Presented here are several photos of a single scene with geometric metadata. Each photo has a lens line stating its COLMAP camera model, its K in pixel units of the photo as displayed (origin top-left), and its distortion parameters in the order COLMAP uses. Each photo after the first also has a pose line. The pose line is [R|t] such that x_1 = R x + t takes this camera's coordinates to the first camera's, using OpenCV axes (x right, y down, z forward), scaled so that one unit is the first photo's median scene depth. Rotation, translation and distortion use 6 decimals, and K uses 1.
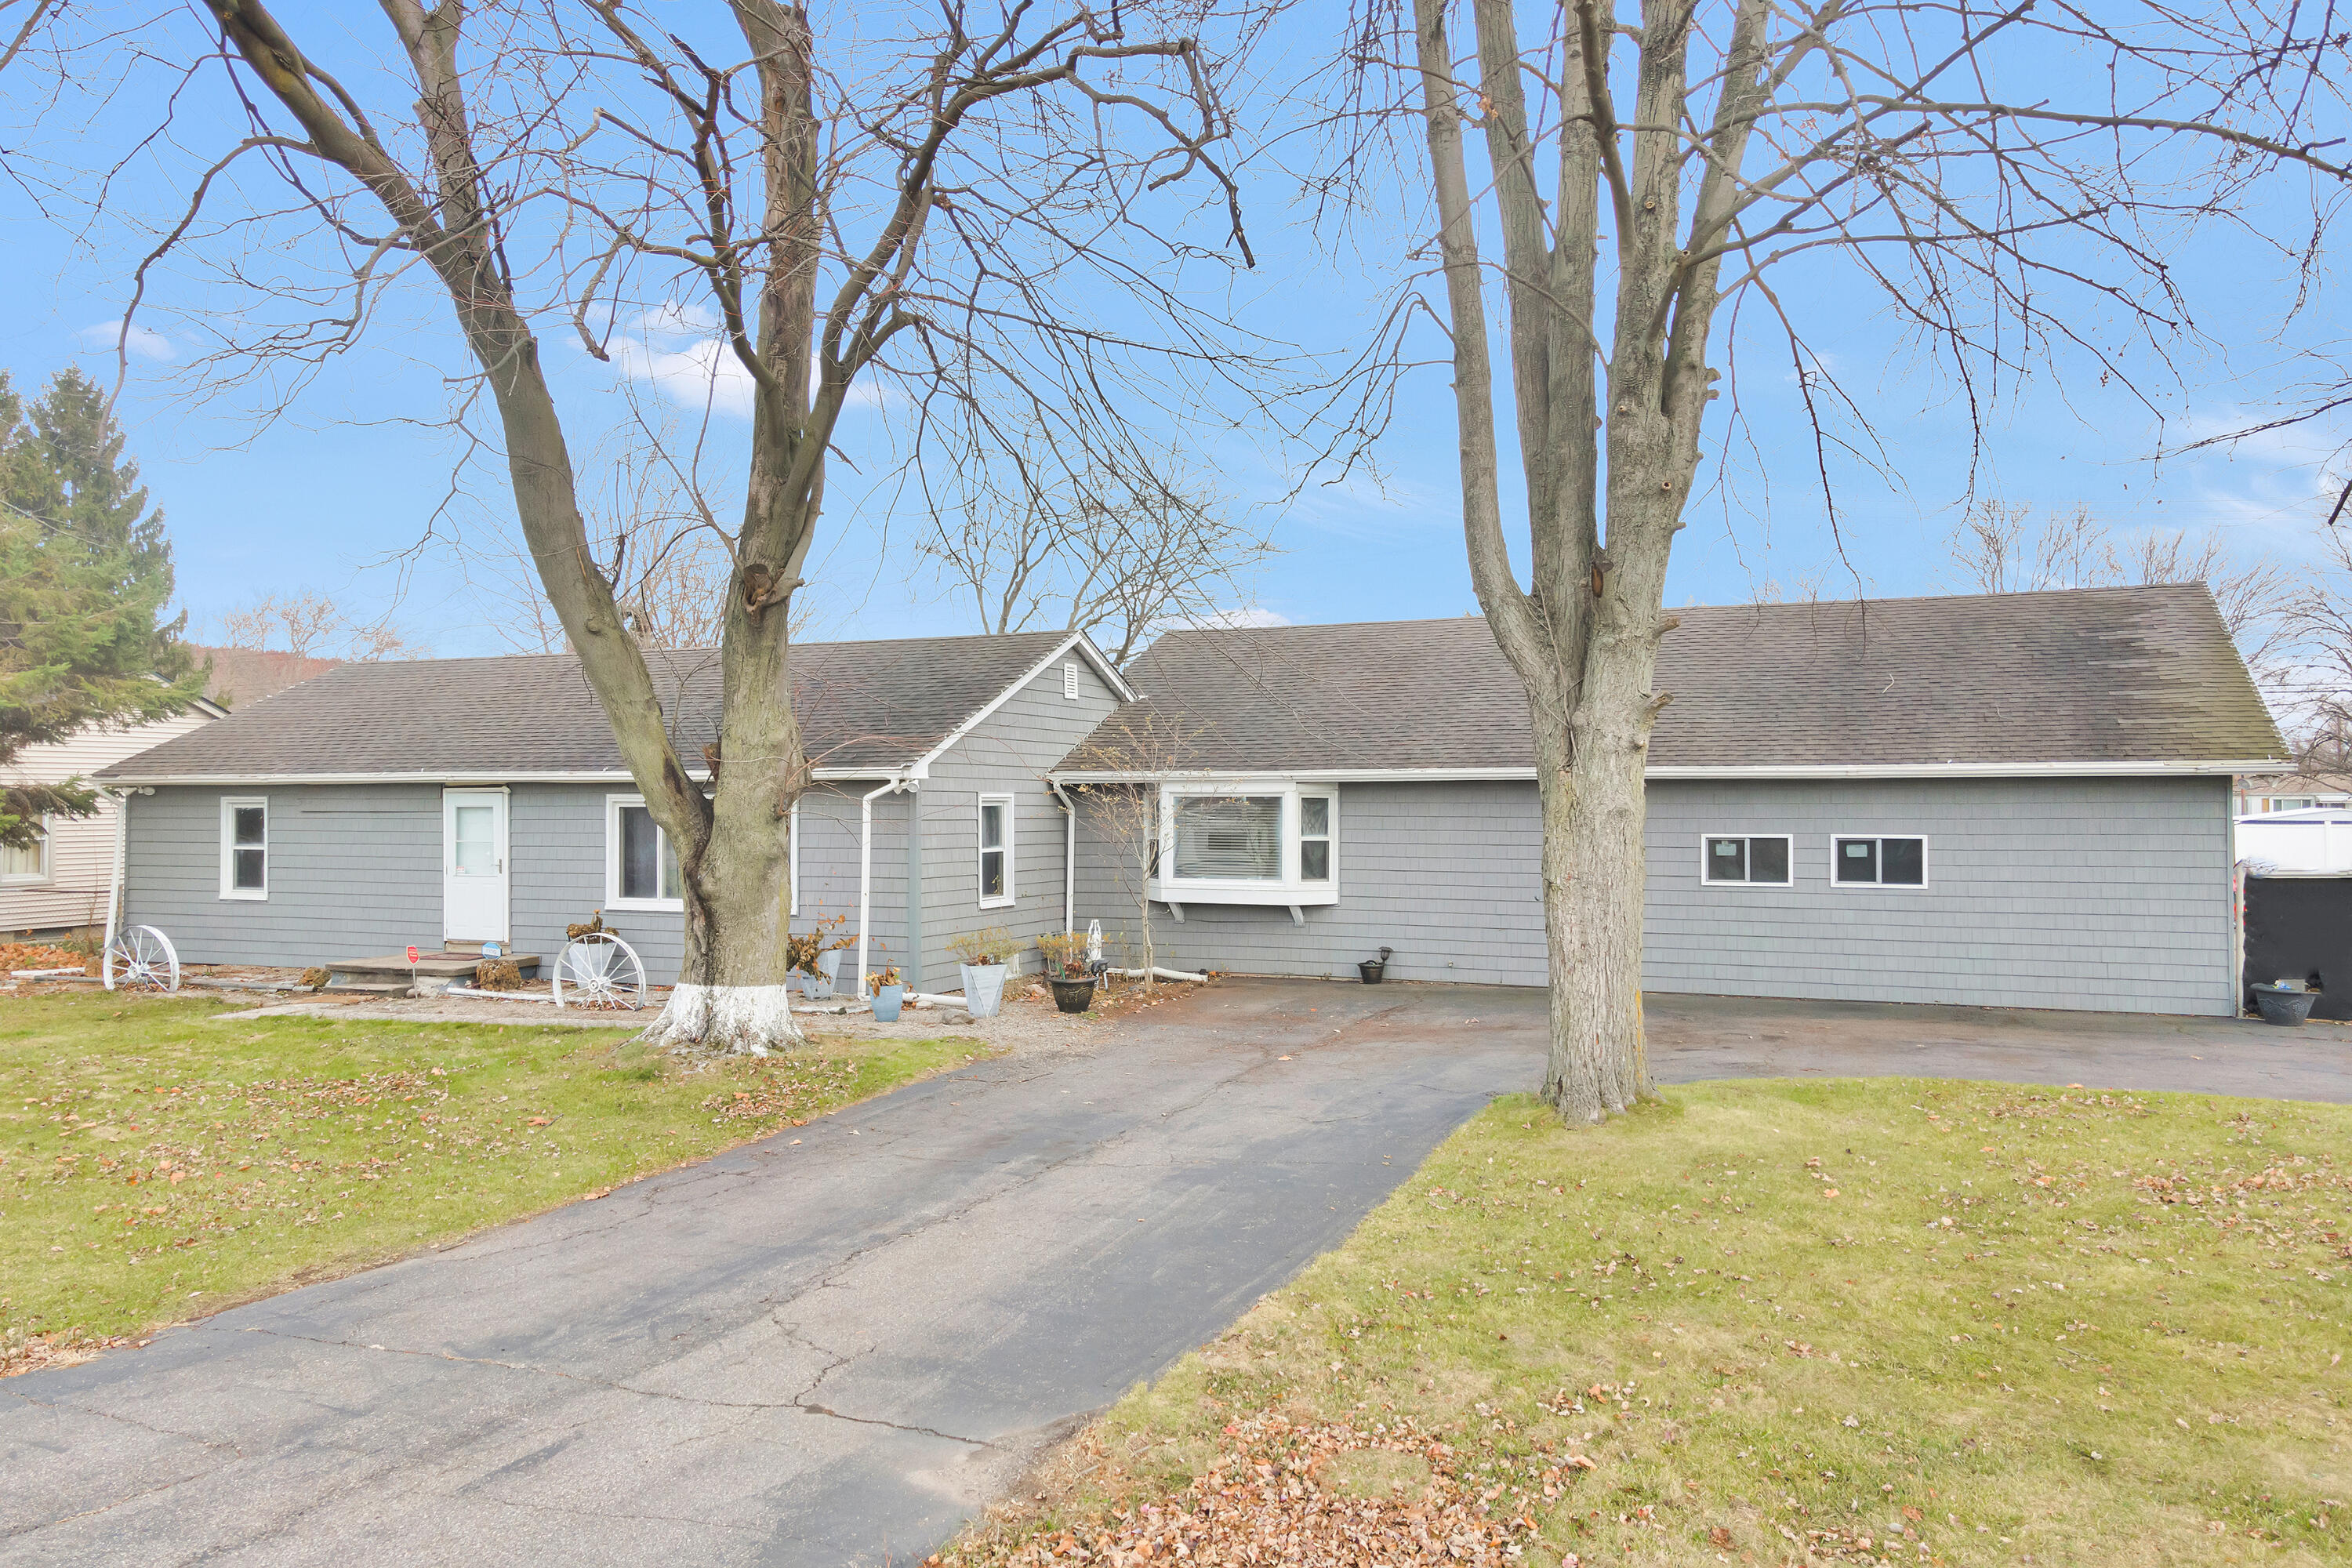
lens RADIAL K [[1718.5, 0, 1167.3], [0, 1718.5, 779.1], [0, 0, 1]] dist [0.037899, 0.011288]
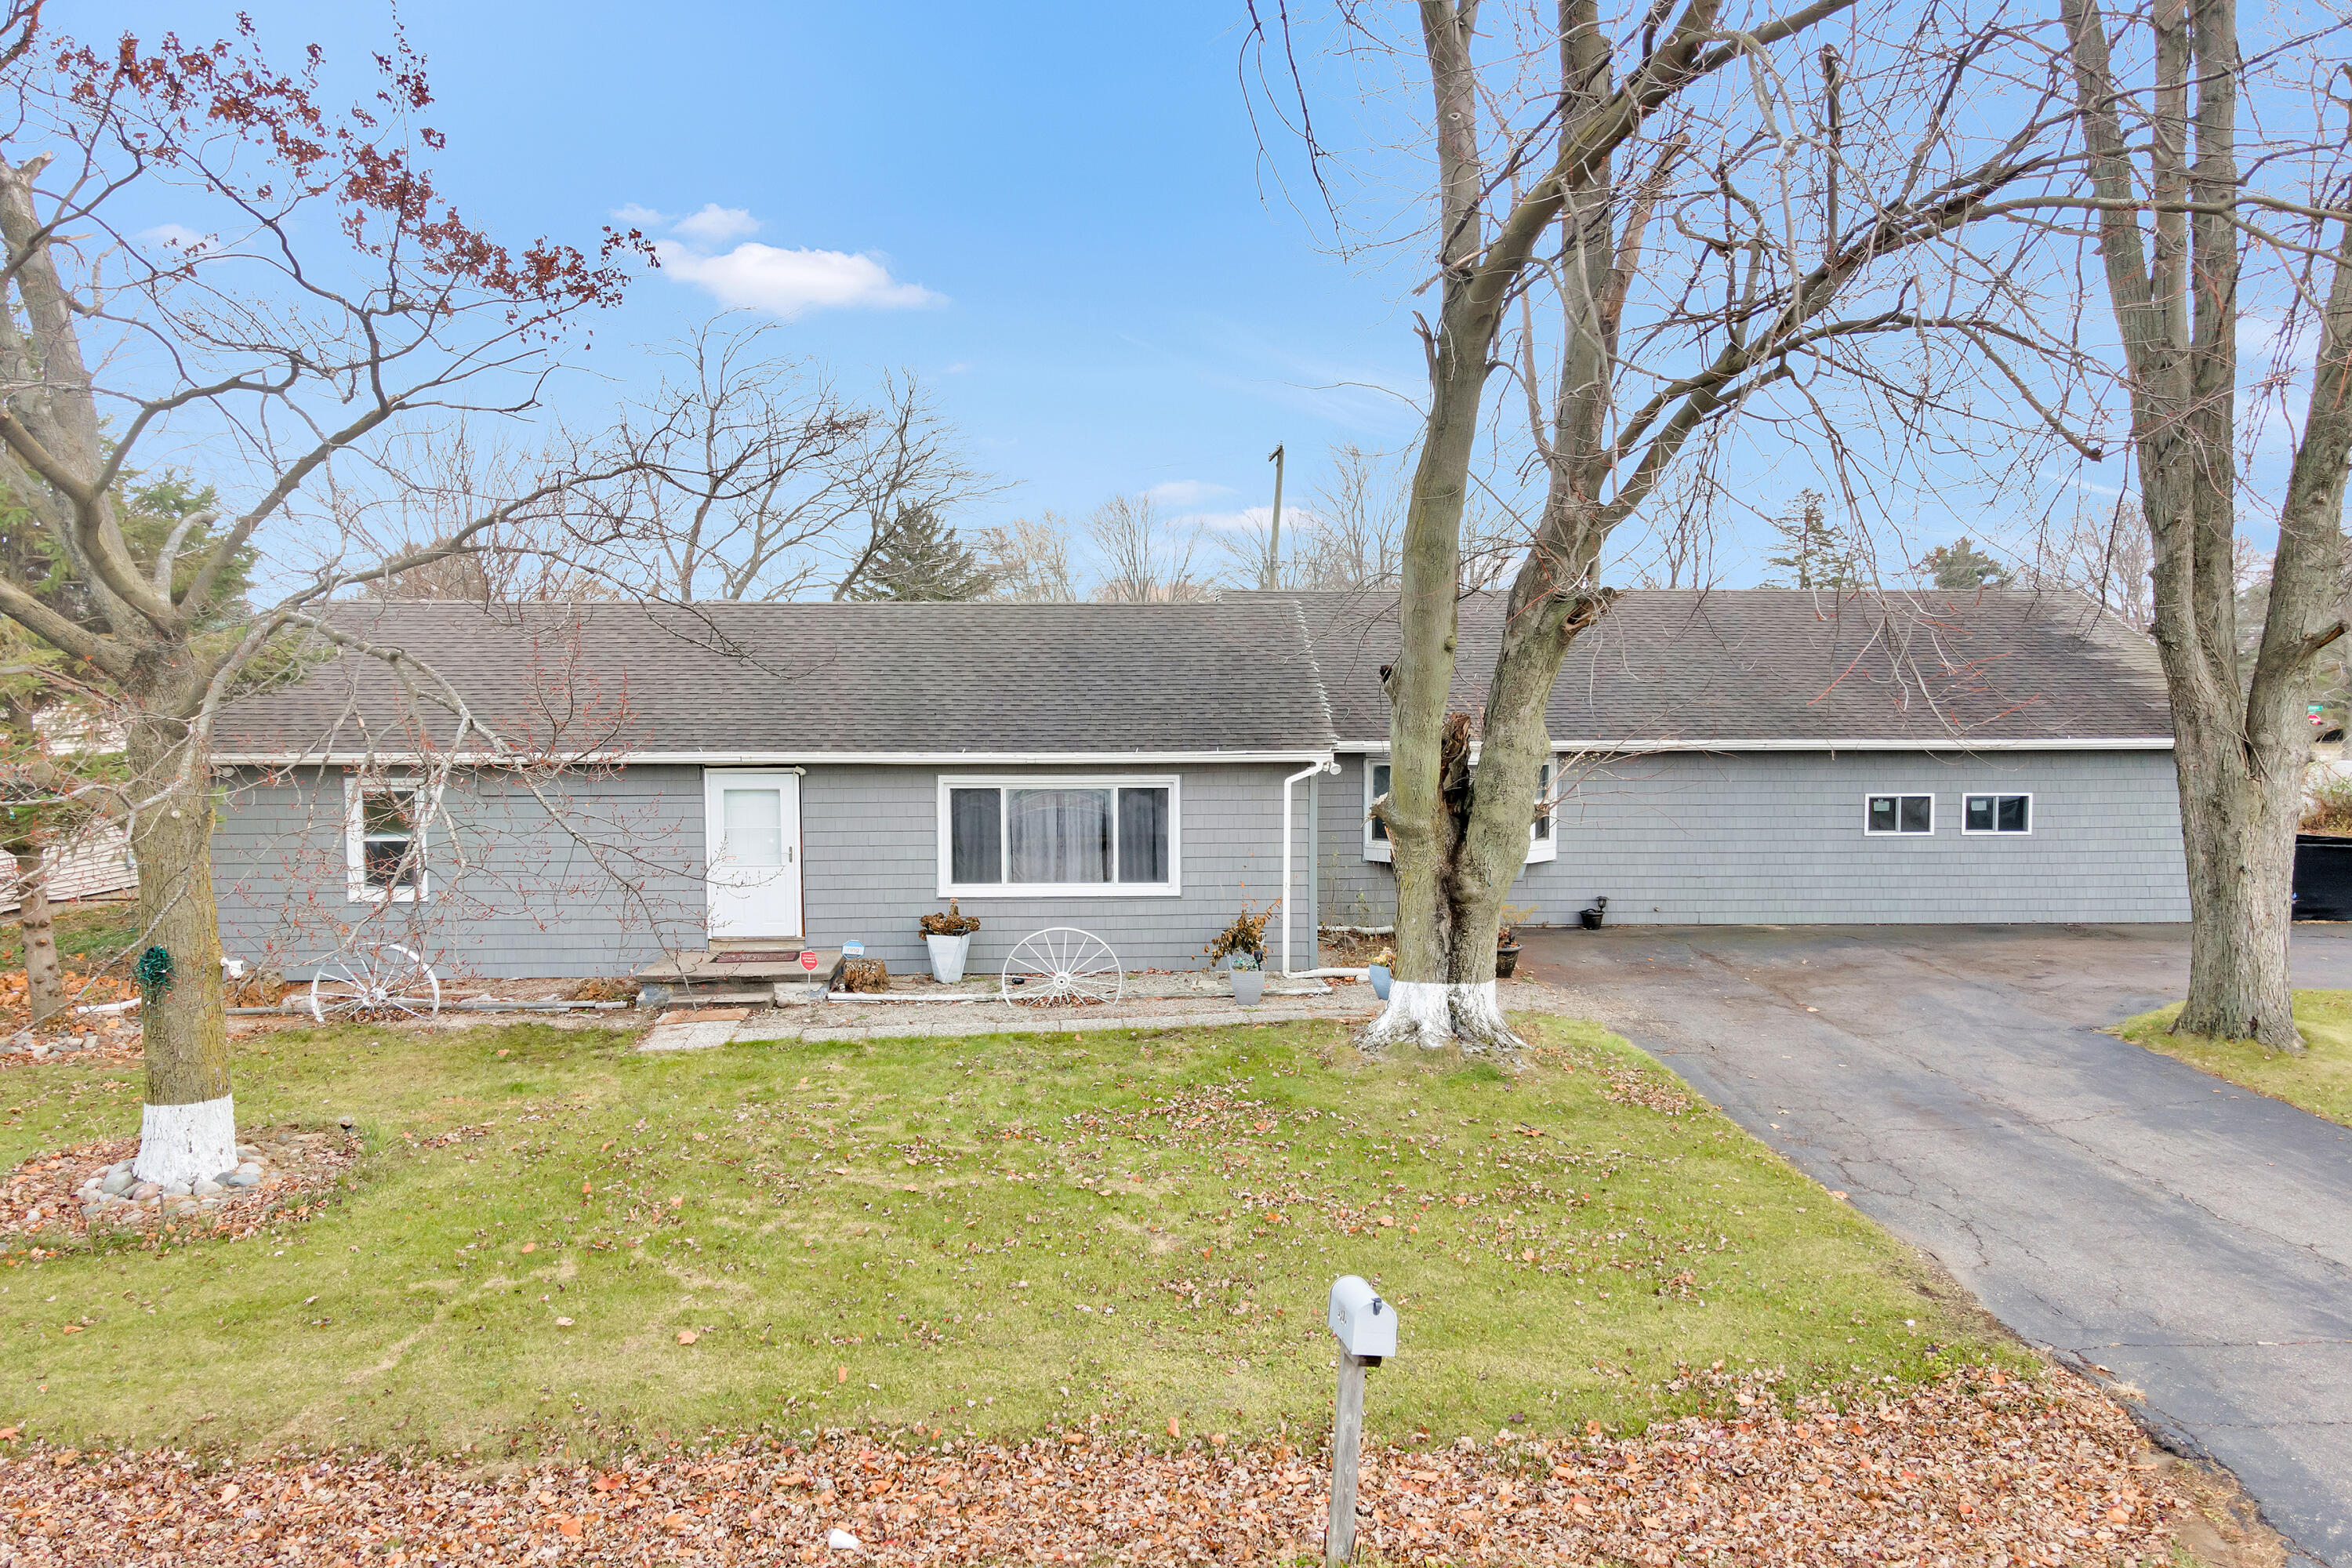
lens RADIAL K [[1718.5, 0, 1173.1], [0, 1718.5, 789.3], [0, 0, 1]] dist [0.037899, 0.011288]
pose [[0.902794, -0.023618, 0.429424, -0.619510], [-0.005100, 0.997833, 0.065601, -0.046362], [-0.430043, -0.061414, 0.900717, 0.104073]]
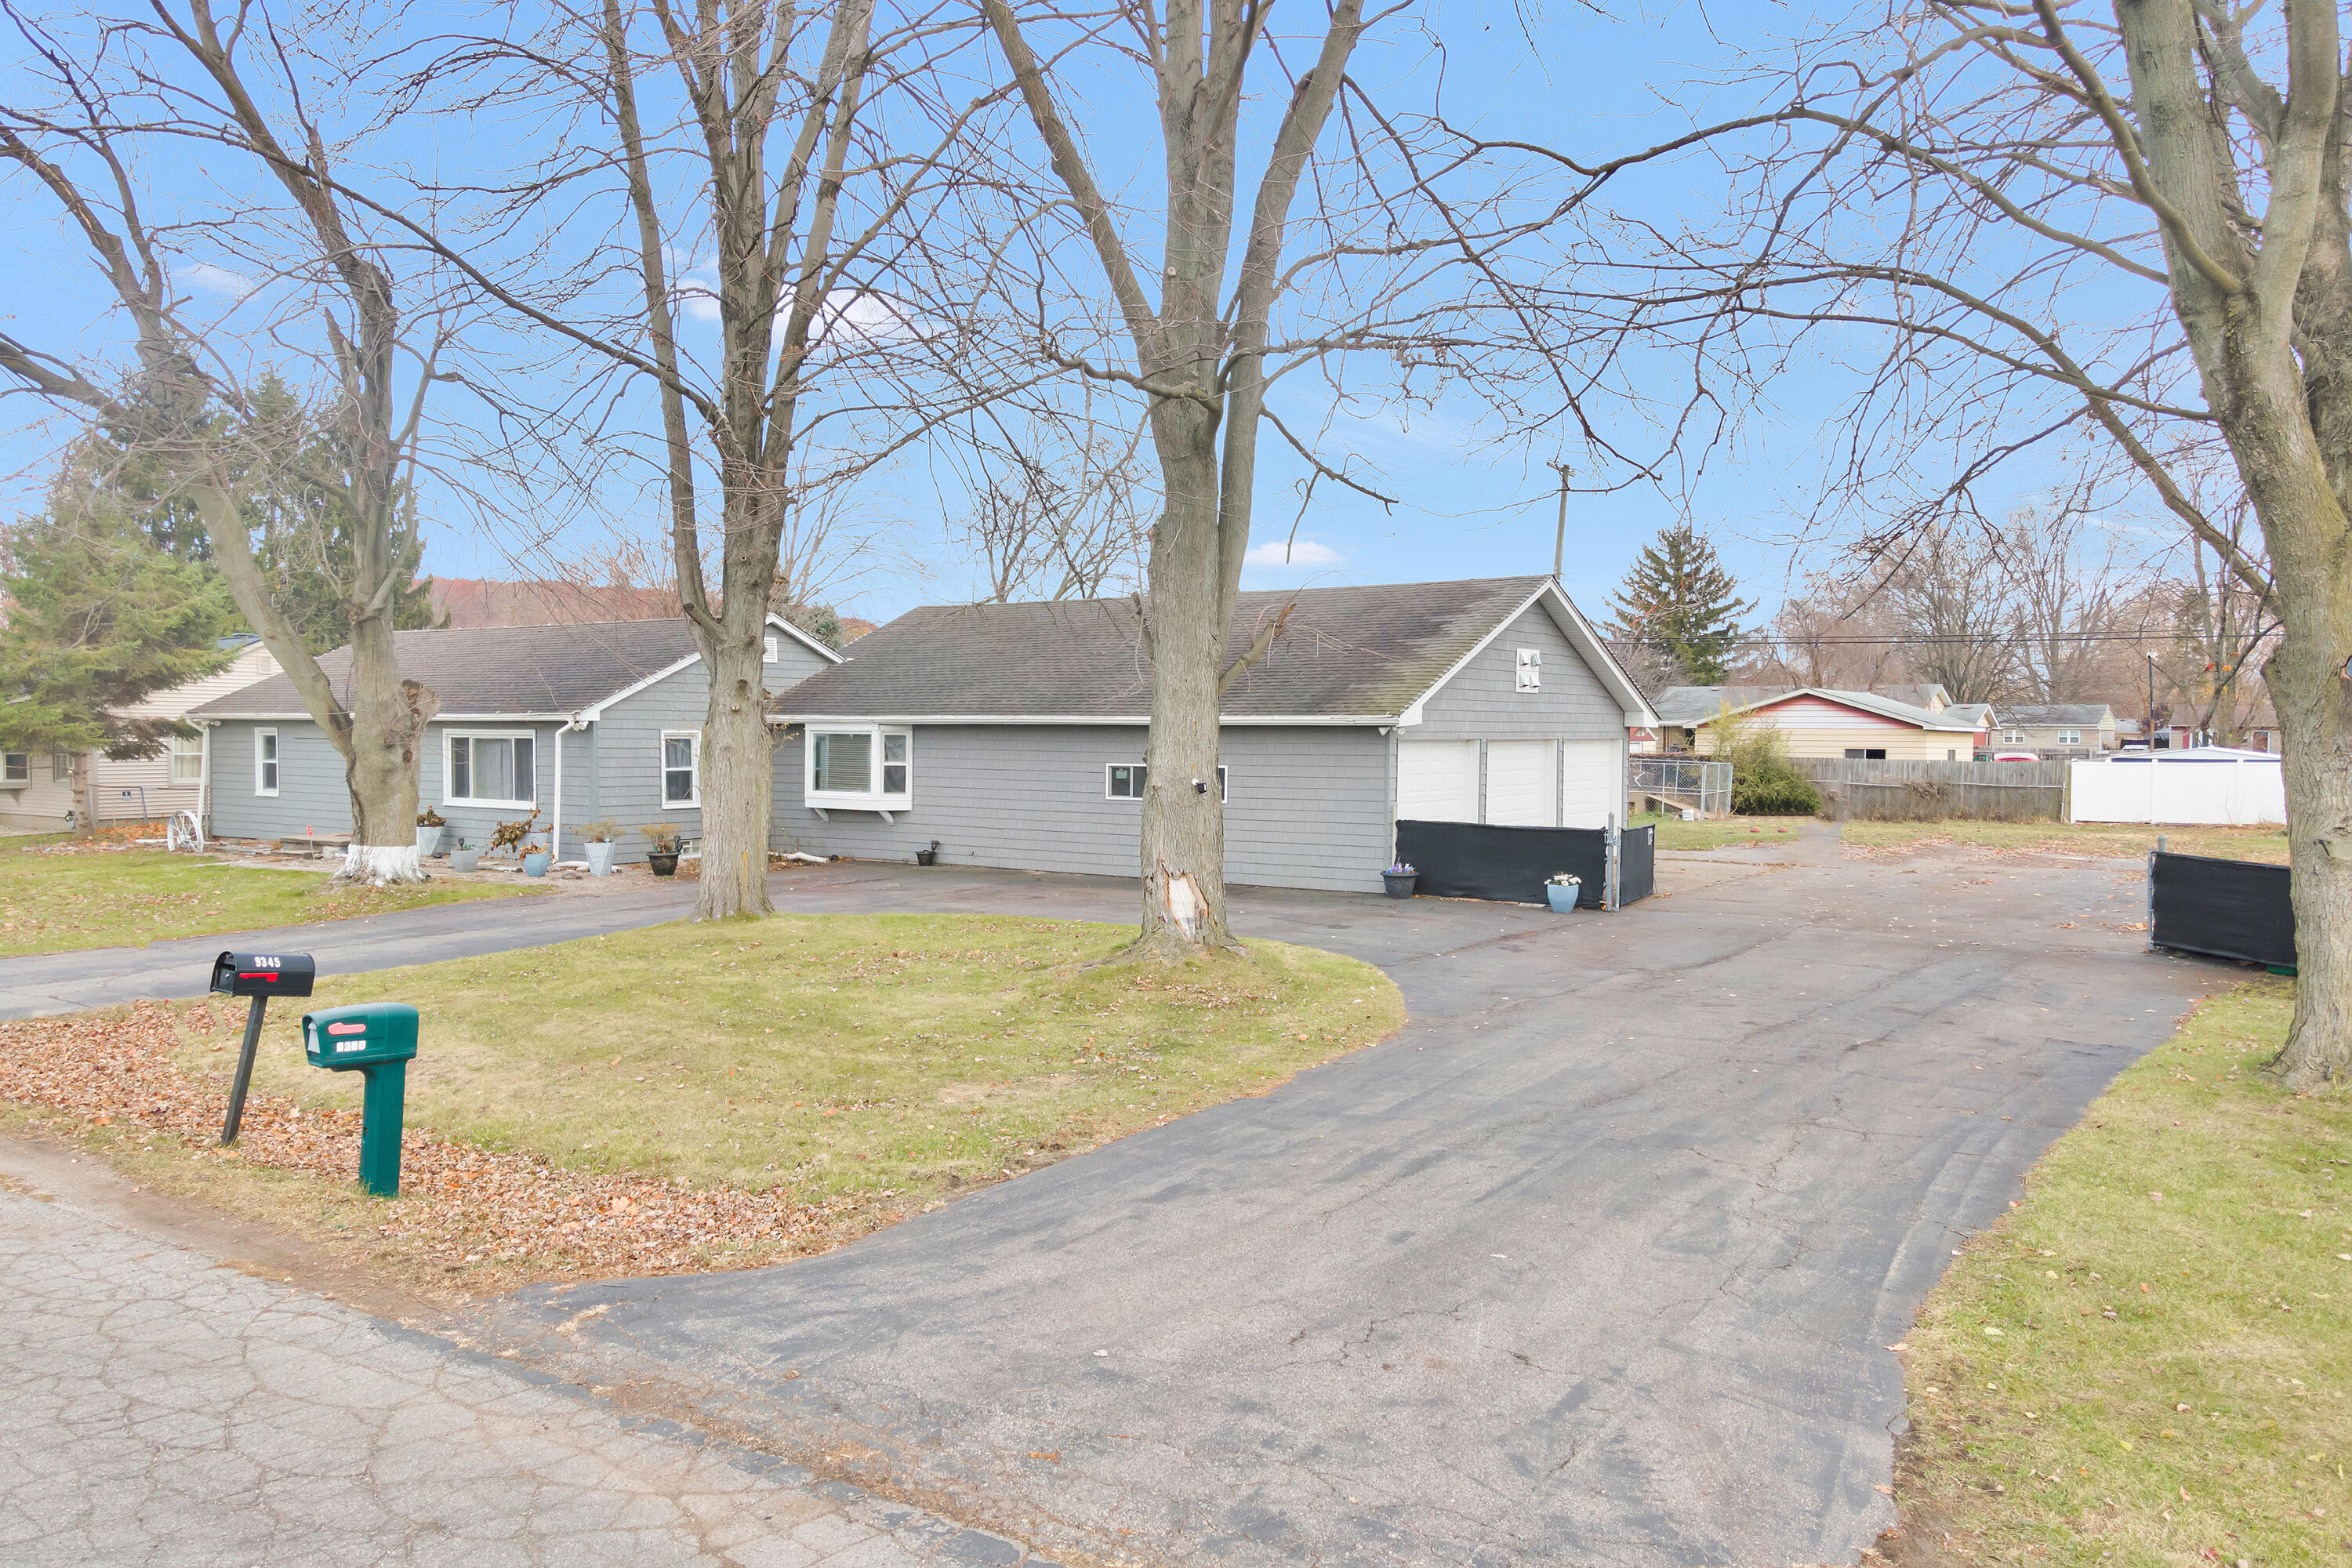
lens RADIAL K [[1718.5, 0, 1186.1], [0, 1718.5, 792.4], [0, 0, 1]] dist [0.037899, 0.011288]
pose [[0.979637, 0.014621, -0.200243, 0.620004], [-0.004699, 0.998741, 0.049936, -0.014380], [0.200721, -0.047978, 0.978473, -0.351921]]
